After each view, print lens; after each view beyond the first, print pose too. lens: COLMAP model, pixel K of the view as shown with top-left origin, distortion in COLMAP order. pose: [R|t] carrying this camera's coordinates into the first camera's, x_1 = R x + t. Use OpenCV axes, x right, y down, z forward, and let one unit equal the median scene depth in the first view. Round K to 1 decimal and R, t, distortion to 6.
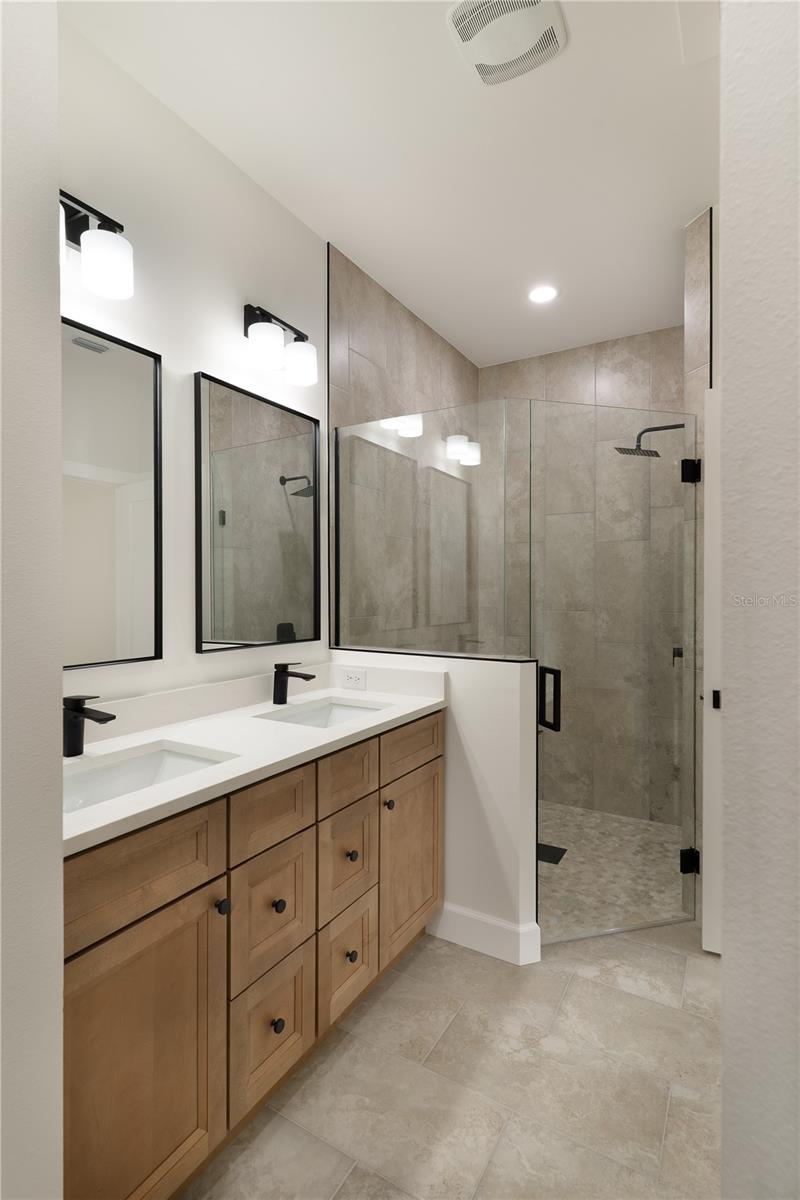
lens RADIAL K [[561.8, 0, 420.0], [0, 561.8, 597.8], [0, 0, 1]] dist [0.002626, 0.000350]
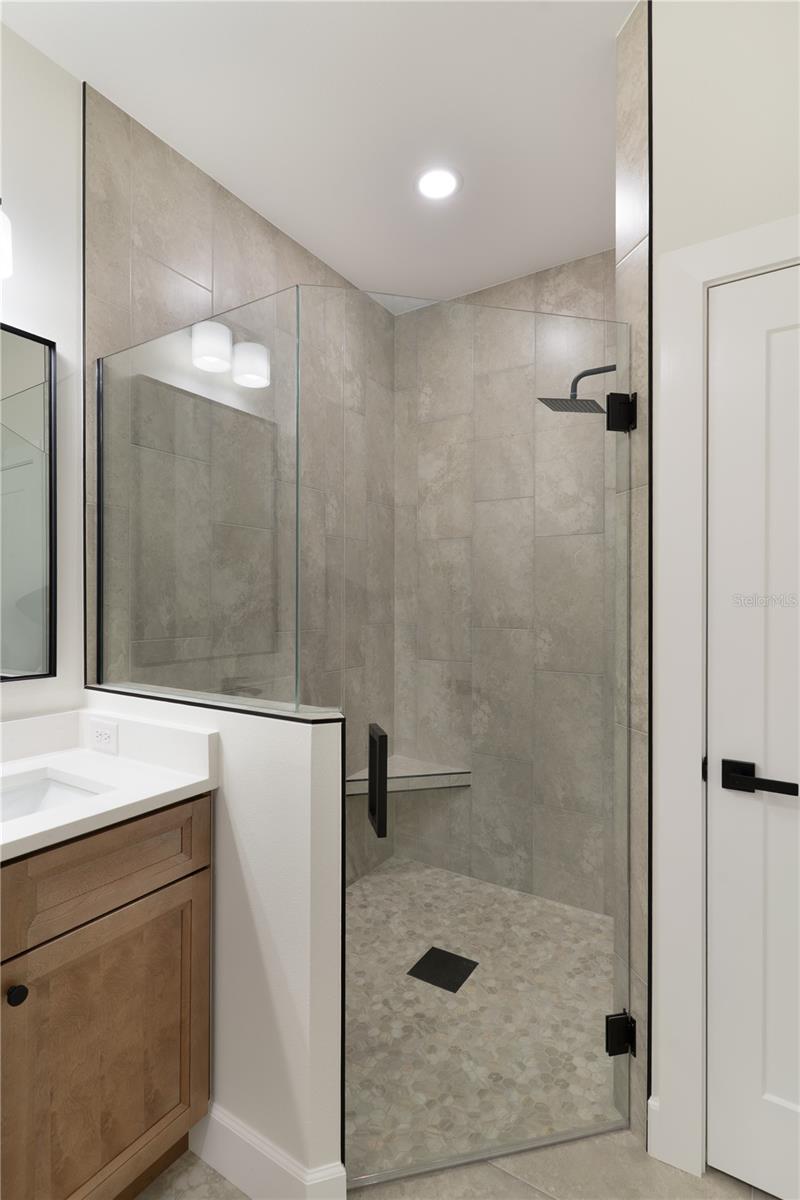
lens RADIAL K [[548.7, 0, 436.7], [0, 548.7, 601.5], [0, 0, 1]] dist [0.001412, 0.000643]
pose [[0.999491, 0.002578, -0.031790, 0.237093], [-0.002865, 0.999956, -0.008983, -0.006463], [0.031766, 0.009070, 0.999454, 0.305547]]
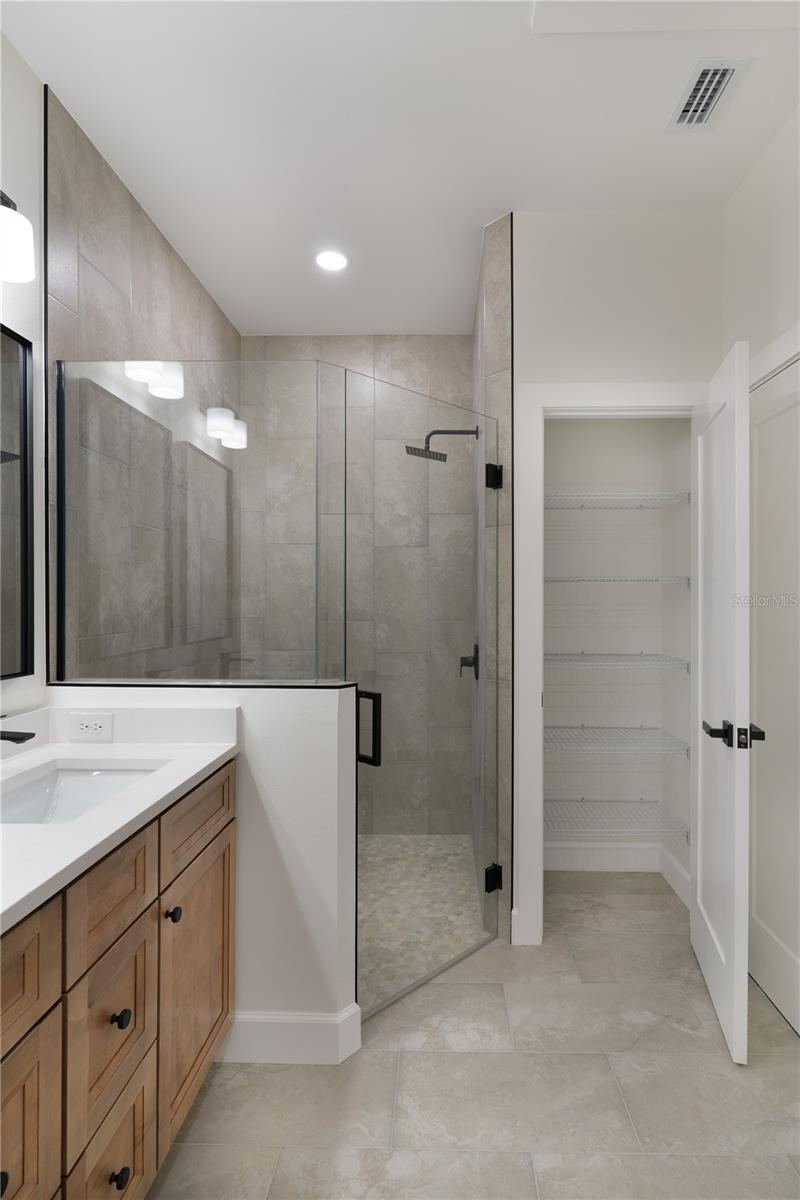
lens RADIAL K [[561.8, 0, 420.0], [0, 561.8, 597.8], [0, 0, 1]] dist [0.002626, 0.000350]
pose [[0.880656, 0.001069, 0.473756, -0.074193], [0.003416, 0.999957, -0.008605, -0.006237], [-0.473744, 0.009196, 0.880614, 0.163120]]
